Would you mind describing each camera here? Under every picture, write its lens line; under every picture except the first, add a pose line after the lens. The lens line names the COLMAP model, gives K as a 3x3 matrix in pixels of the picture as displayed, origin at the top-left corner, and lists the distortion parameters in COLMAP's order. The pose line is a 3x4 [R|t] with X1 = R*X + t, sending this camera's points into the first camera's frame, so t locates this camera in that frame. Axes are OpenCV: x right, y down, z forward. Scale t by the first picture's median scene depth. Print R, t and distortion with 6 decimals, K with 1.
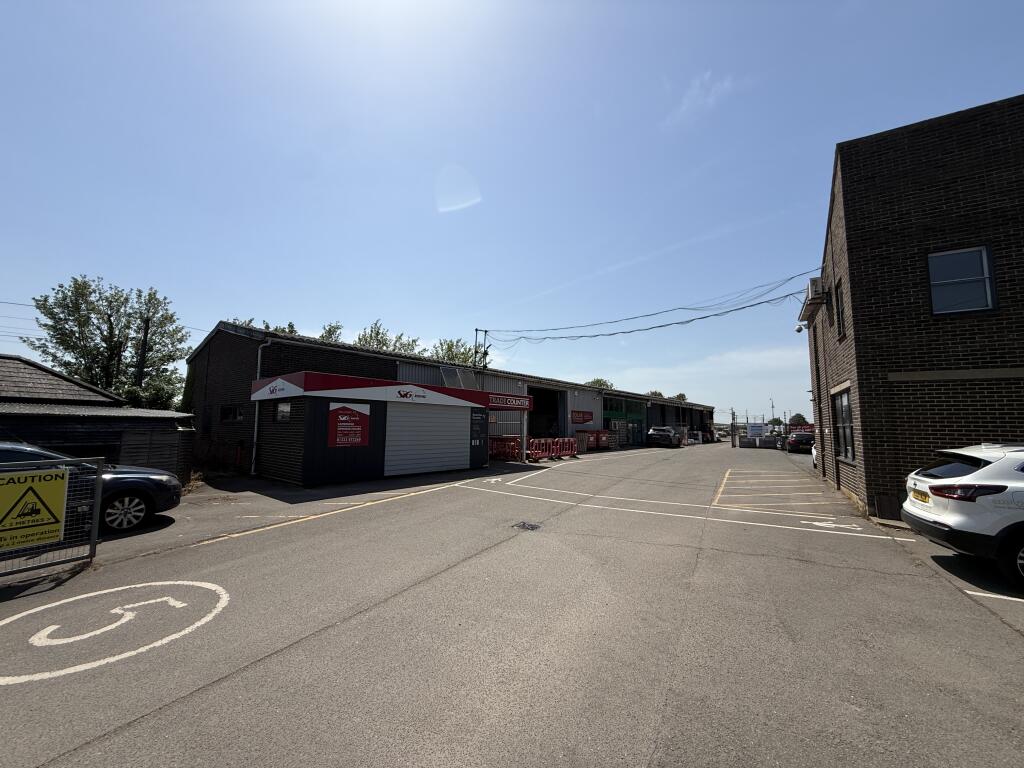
lens RADIAL K [[409.7, 0, 512.0], [0, 409.7, 384.0], [0, 0, 1]] dist [-0.001762, 0.000195]
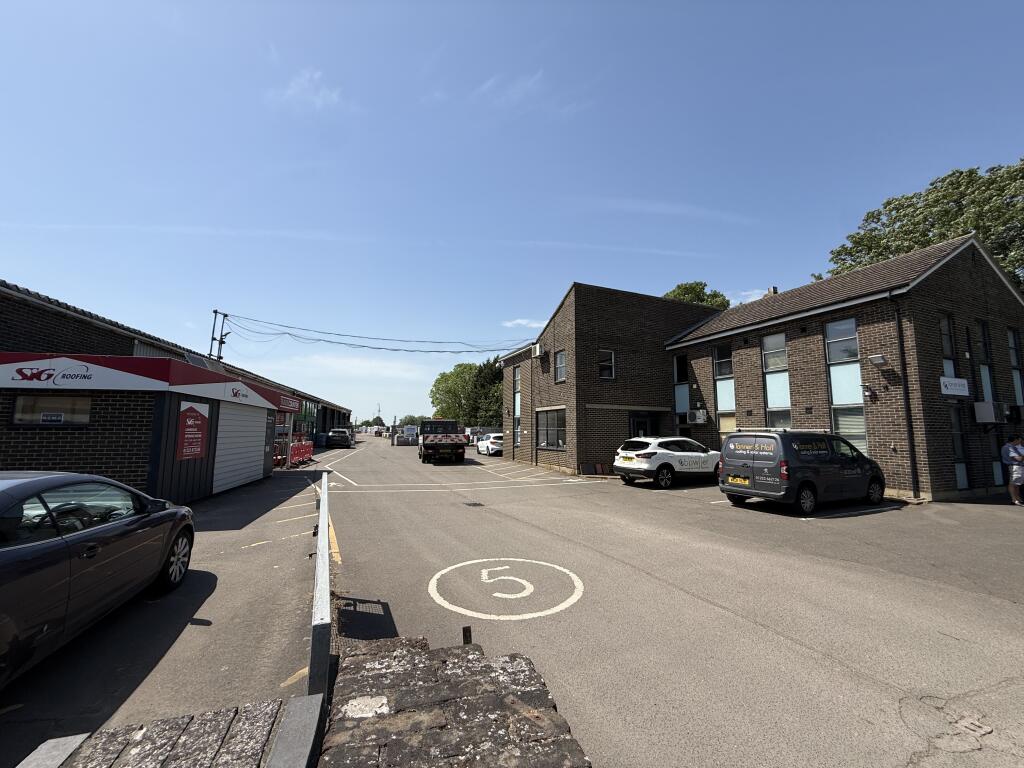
lens RADIAL K [[409.7, 0, 512.0], [0, 409.7, 384.0], [0, 0, 1]] dist [-0.001762, 0.000195]
pose [[0.584815, 0.084163, 0.806789, -0.287320], [-0.082355, 0.995624, -0.044166, -0.000884], [-0.806975, -0.040615, 0.589187, 0.030797]]
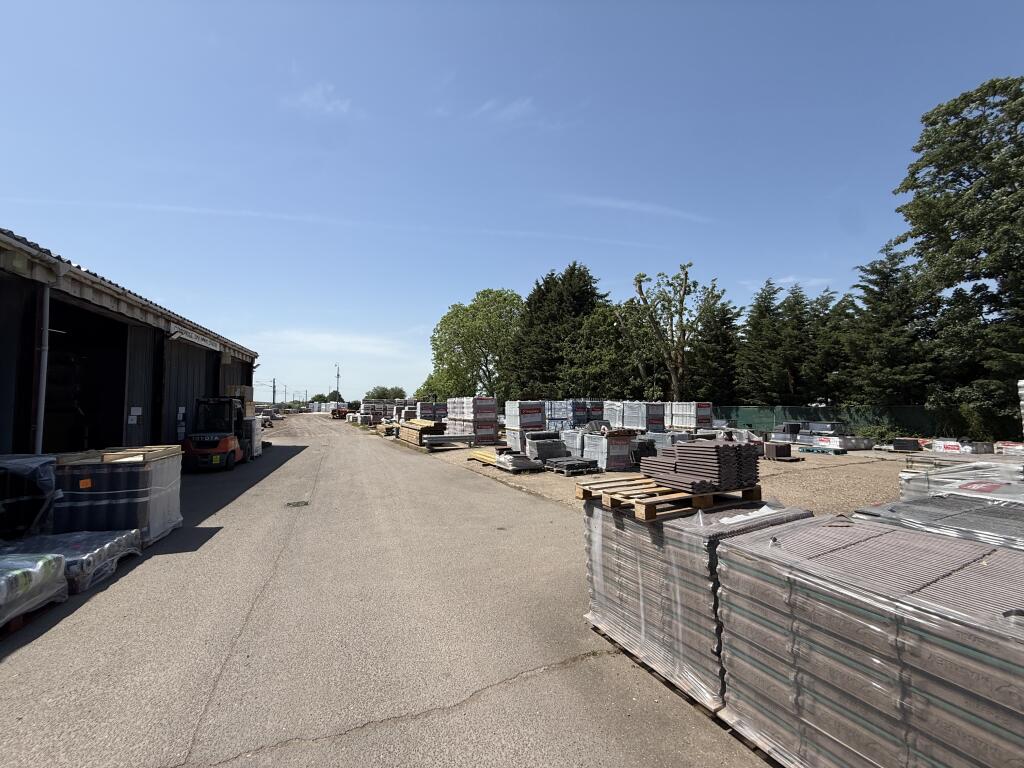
lens RADIAL K [[409.7, 0, 512.0], [0, 409.7, 384.0], [0, 0, 1]] dist [-0.001762, 0.000195]
pose [[0.506568, 0.033602, 0.861545, 0.606389], [-0.080188, 0.996745, 0.008273, 0.128020], [-0.858463, -0.073276, 0.507614, 1.267843]]
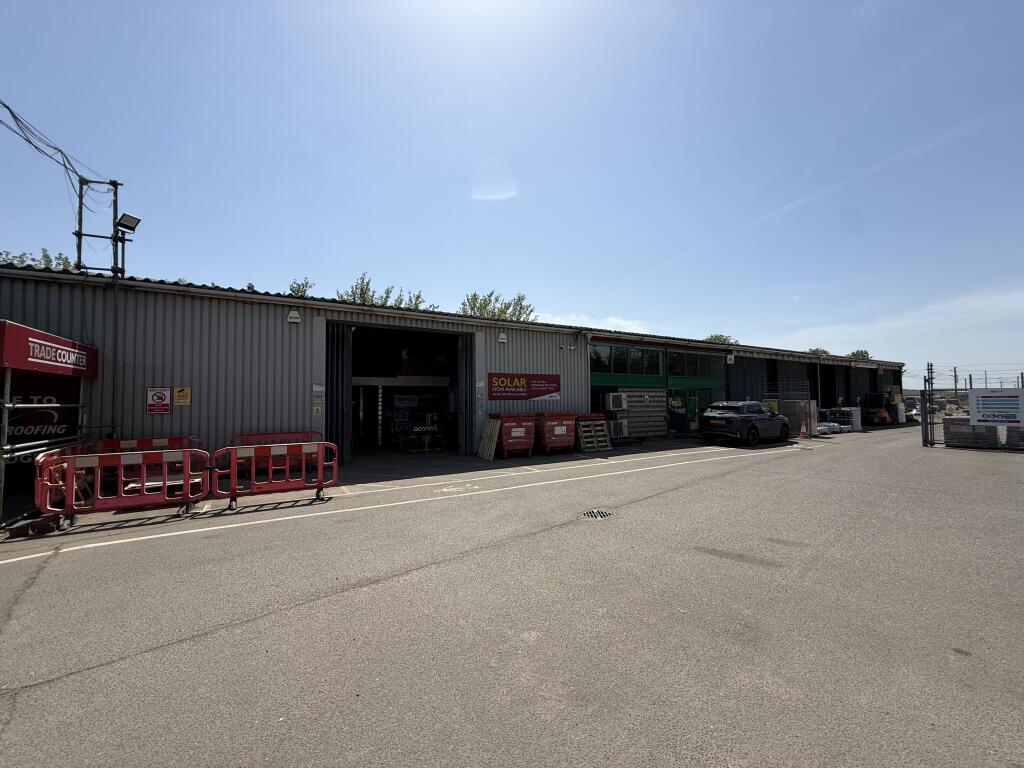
lens RADIAL K [[409.7, 0, 512.0], [0, 409.7, 384.0], [0, 0, 1]] dist [-0.001762, 0.000195]
pose [[0.942230, -0.031285, -0.333504, 0.334778], [0.052168, 0.997186, 0.053844, 0.052993], [0.330881, -0.068131, 0.941210, 0.553546]]
